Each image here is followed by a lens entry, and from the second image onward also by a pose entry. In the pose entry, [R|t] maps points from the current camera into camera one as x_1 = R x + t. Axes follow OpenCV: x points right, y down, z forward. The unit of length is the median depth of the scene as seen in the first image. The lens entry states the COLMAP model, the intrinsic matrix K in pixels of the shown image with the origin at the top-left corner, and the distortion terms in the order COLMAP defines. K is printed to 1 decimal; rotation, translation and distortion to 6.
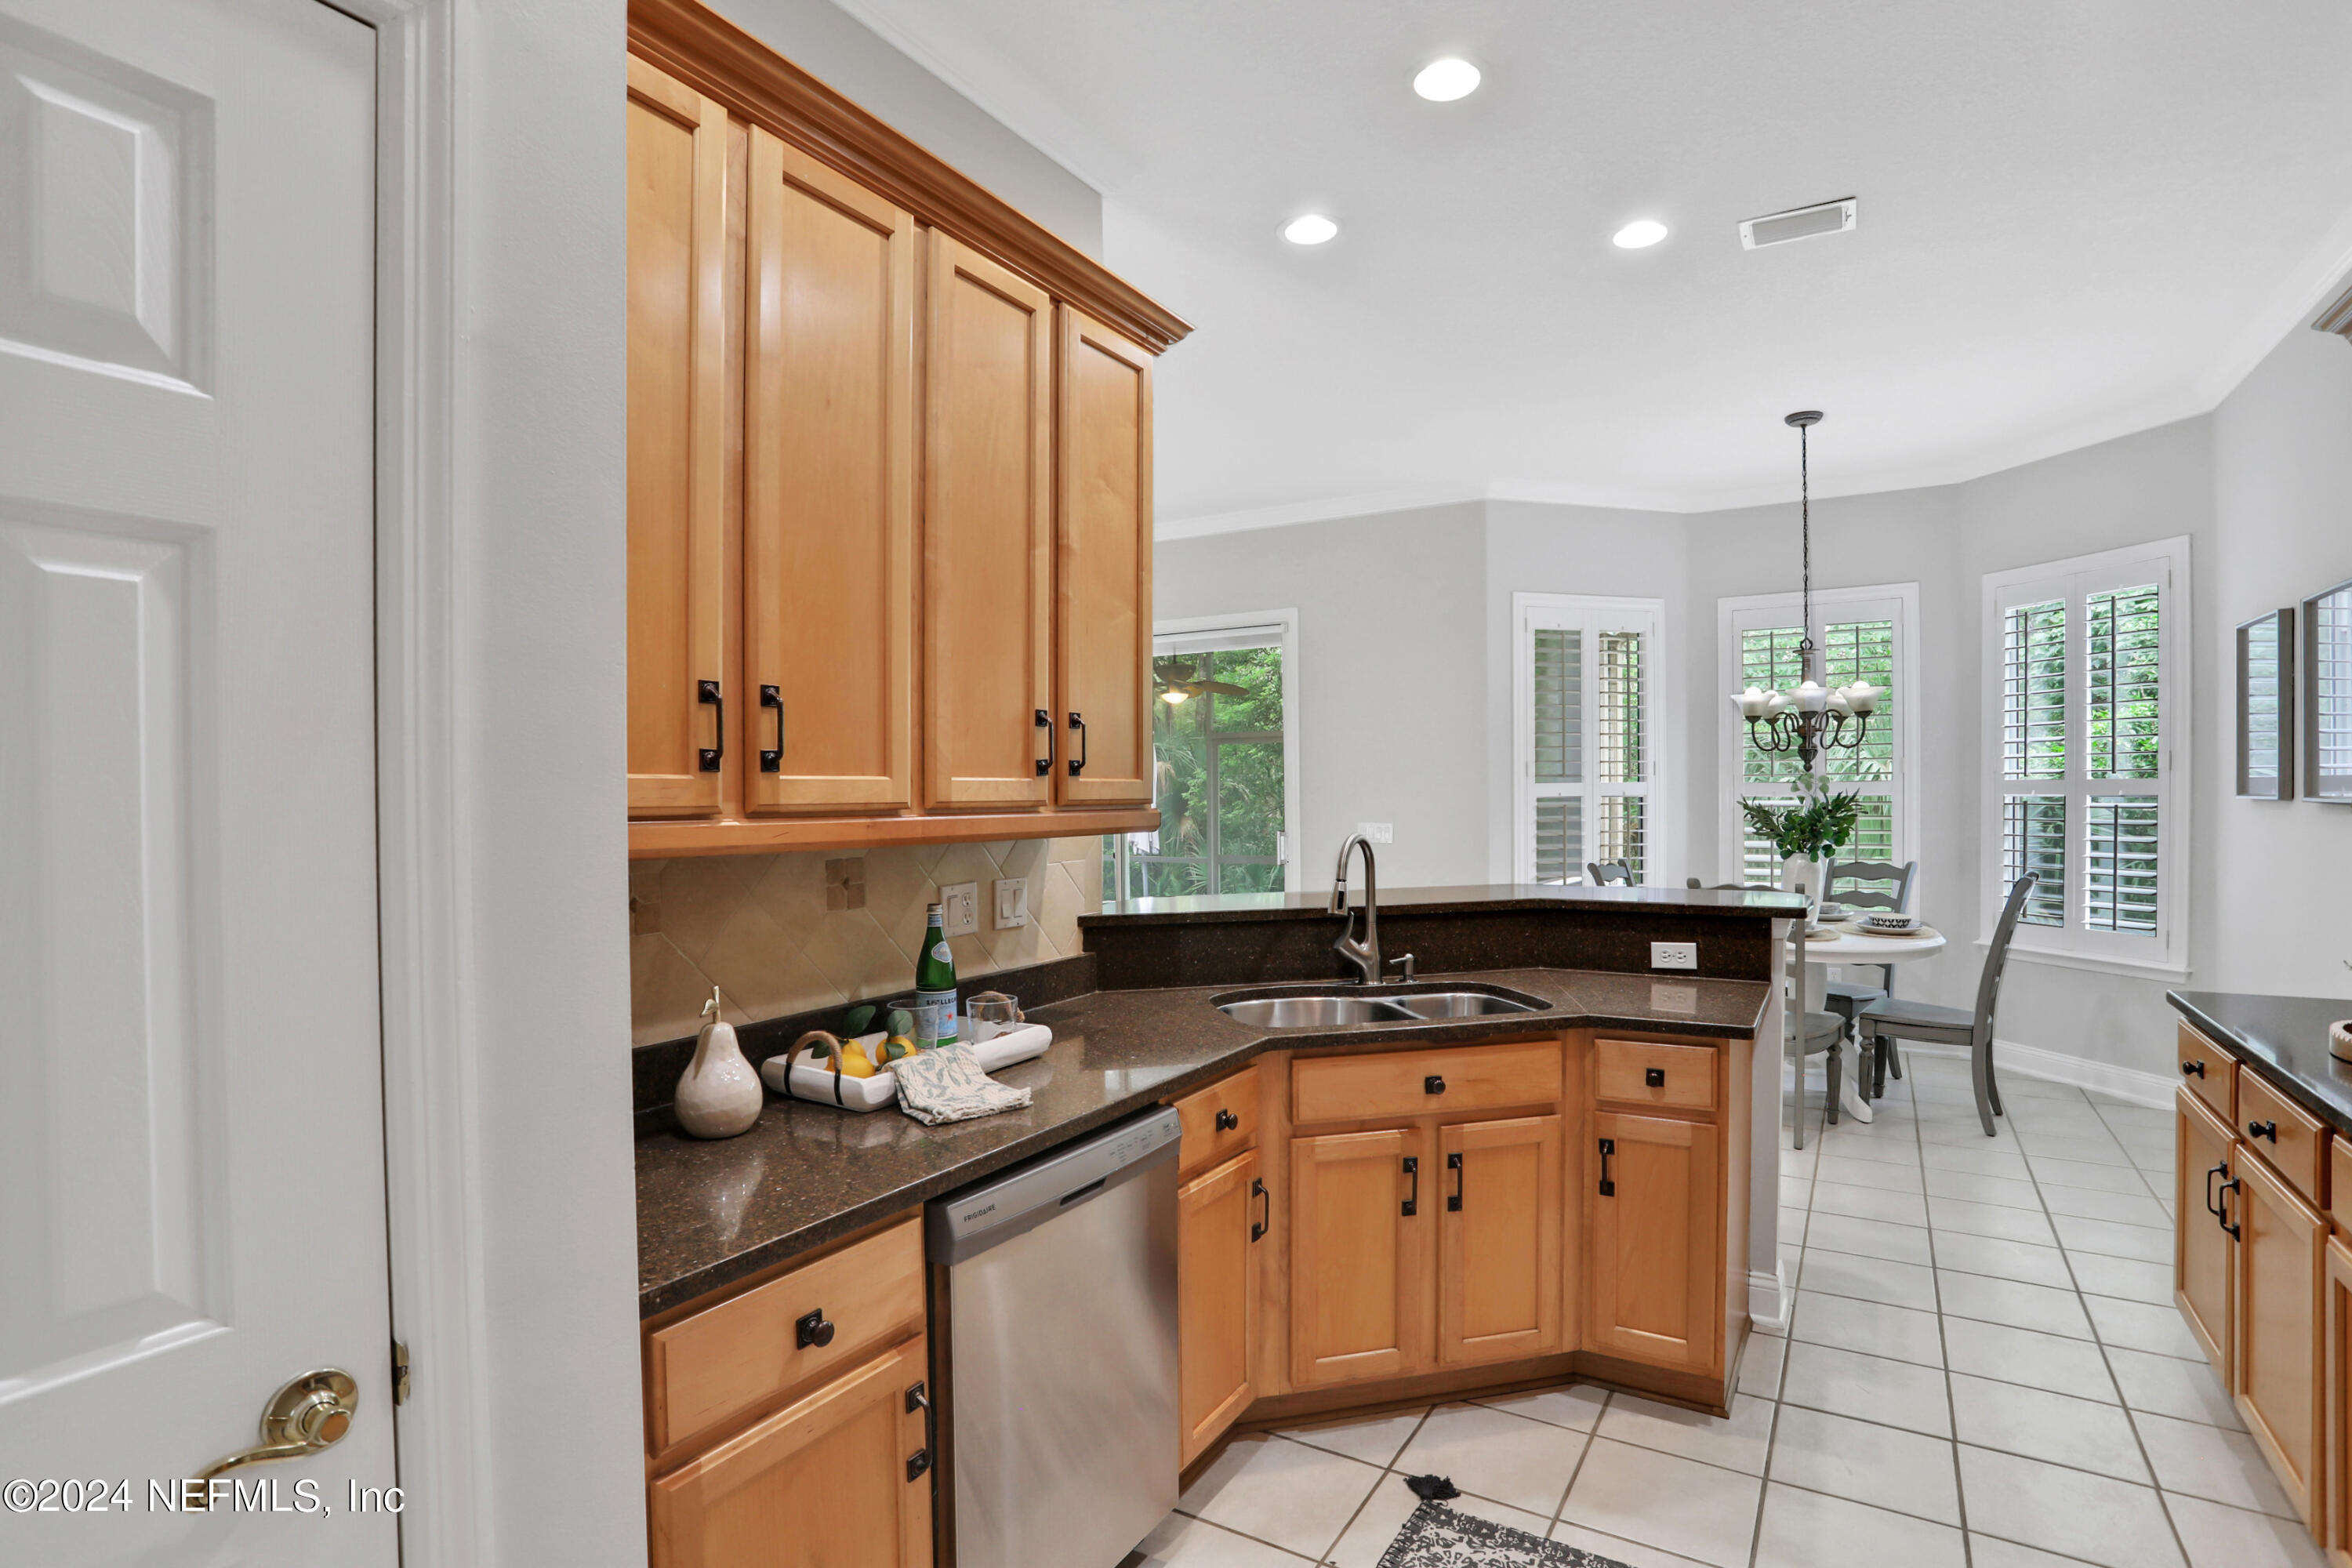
lens RADIAL K [[1166.0, 0, 1185.9], [0, 1166.0, 796.6], [0, 0, 1]] dist [-0.040573, 0.000330]
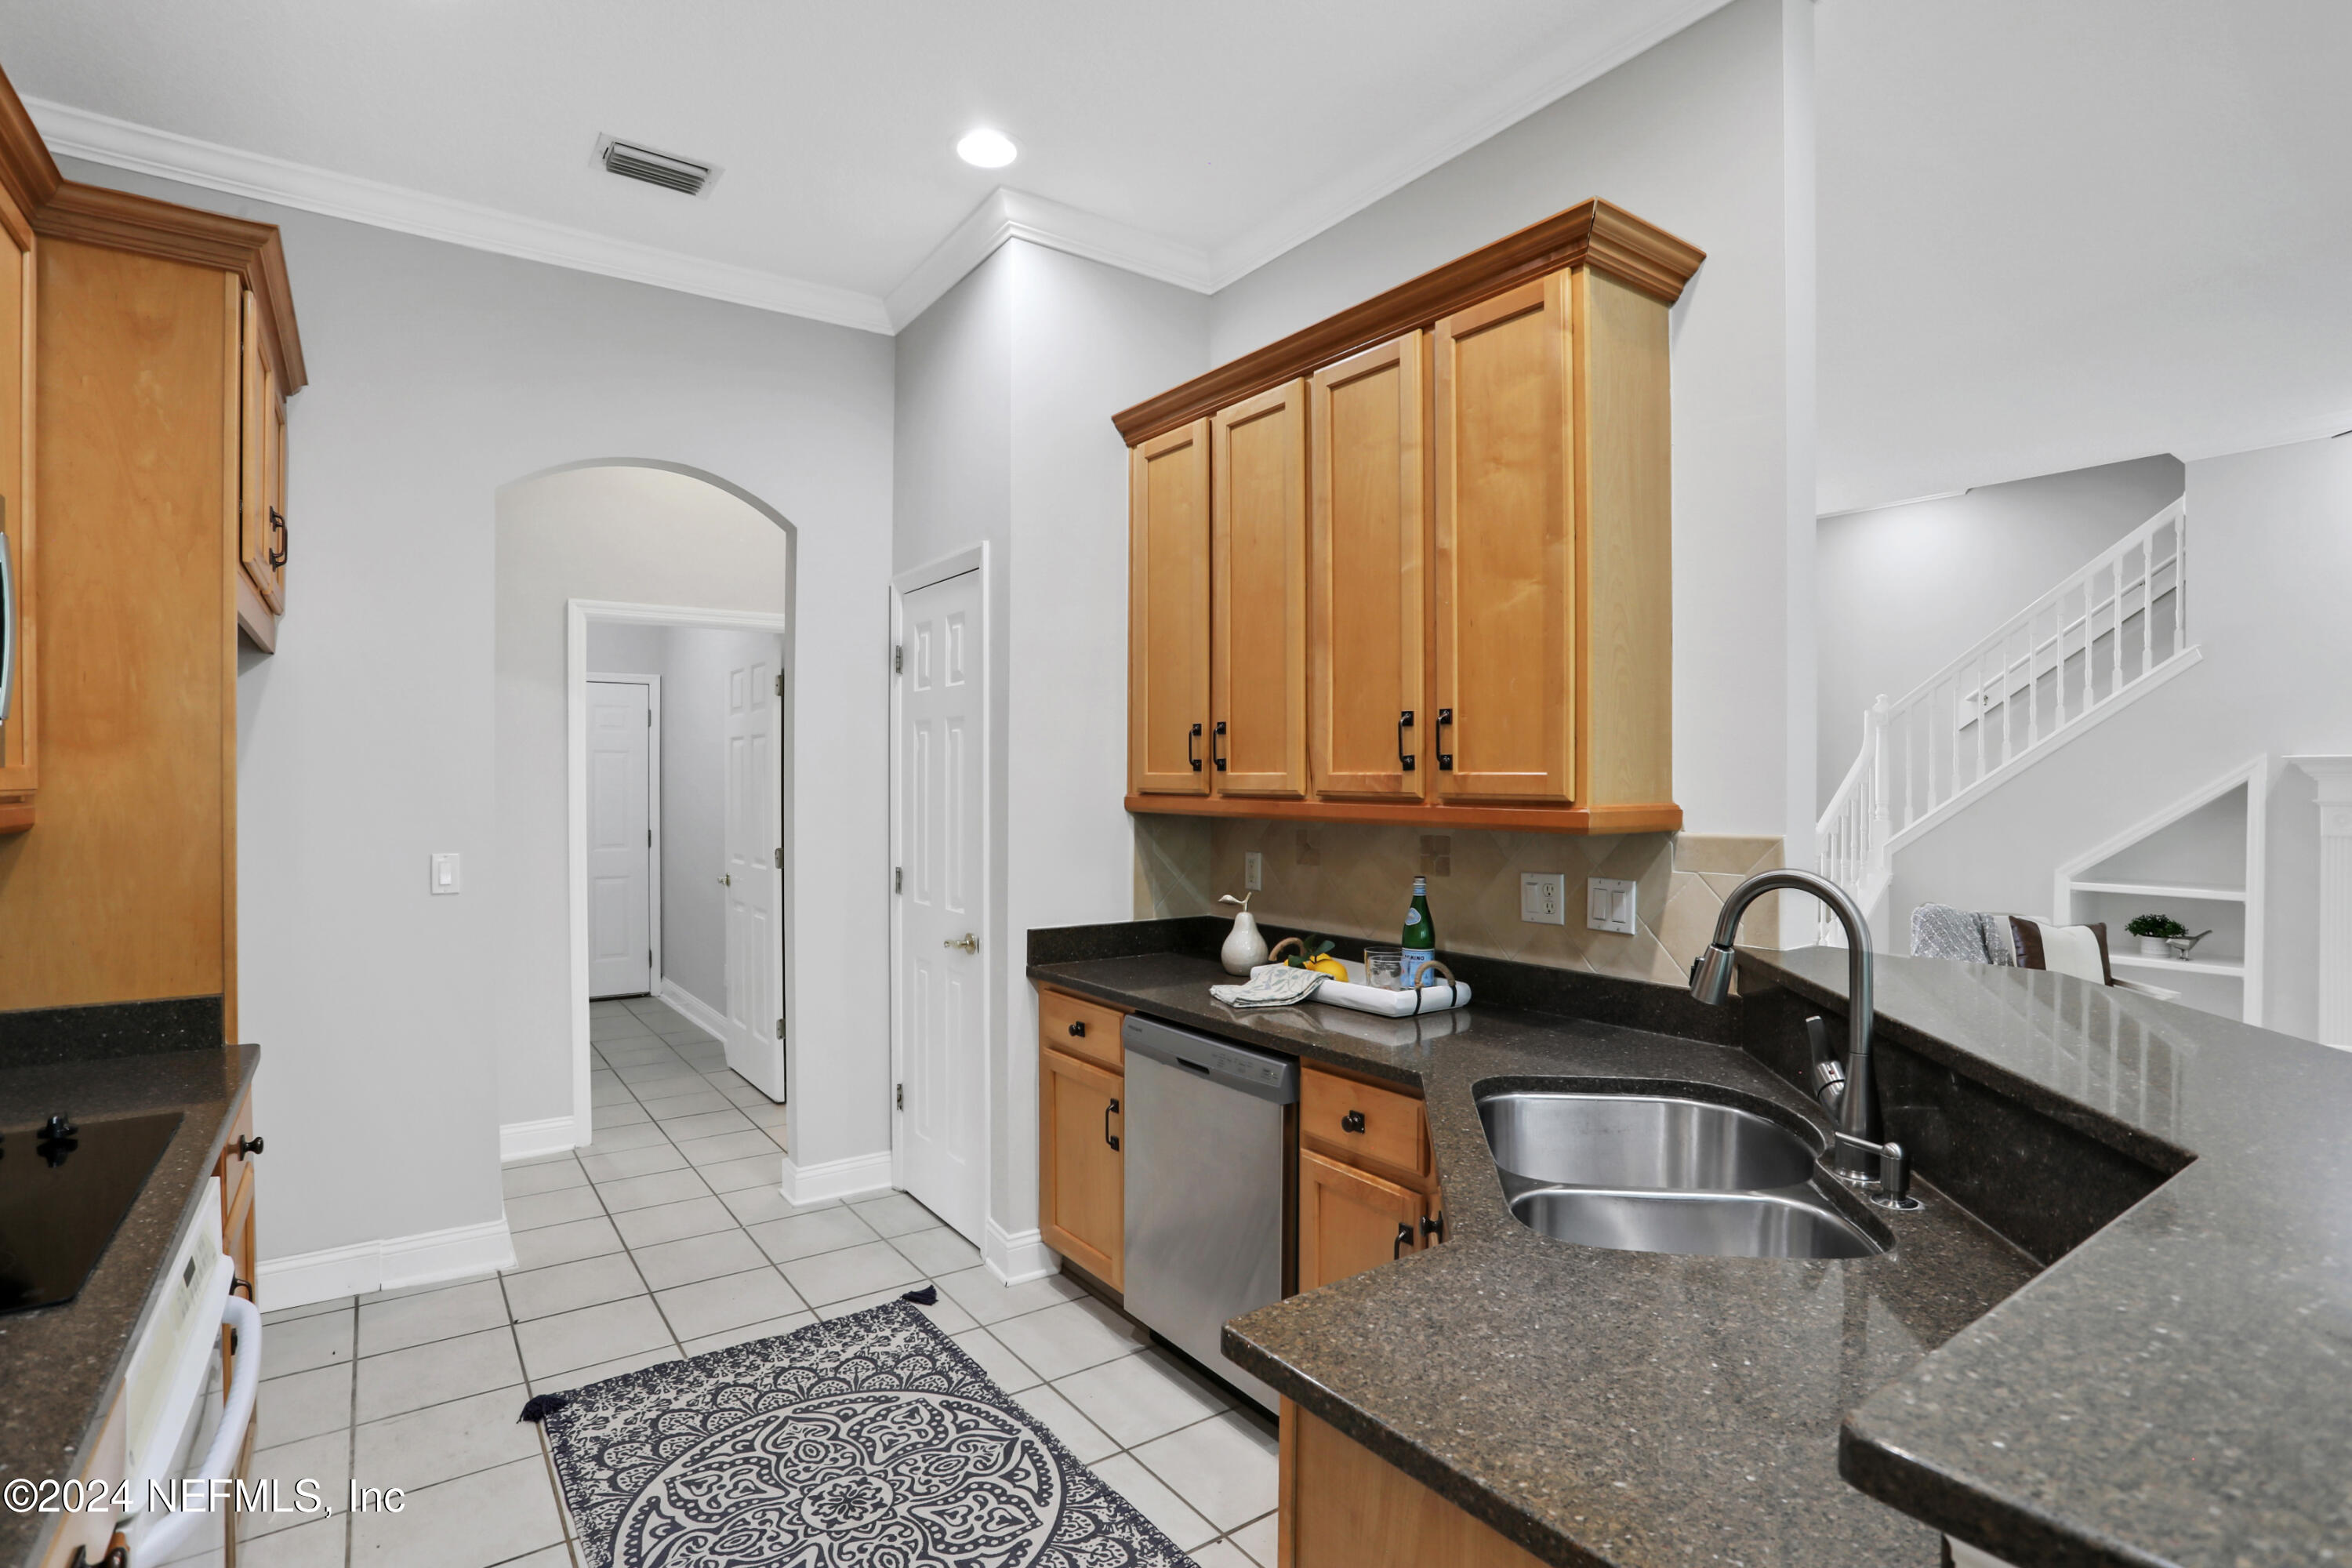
lens RADIAL K [[1166.0, 0, 1184.5], [0, 1166.0, 784.5], [0, 0, 1]] dist [-0.040573, 0.000330]
pose [[-0.381241, -0.000115, -0.924476, 0.917851], [-0.007243, 0.999970, 0.002863, -0.004105], [0.924447, 0.007787, -0.381230, 1.154399]]
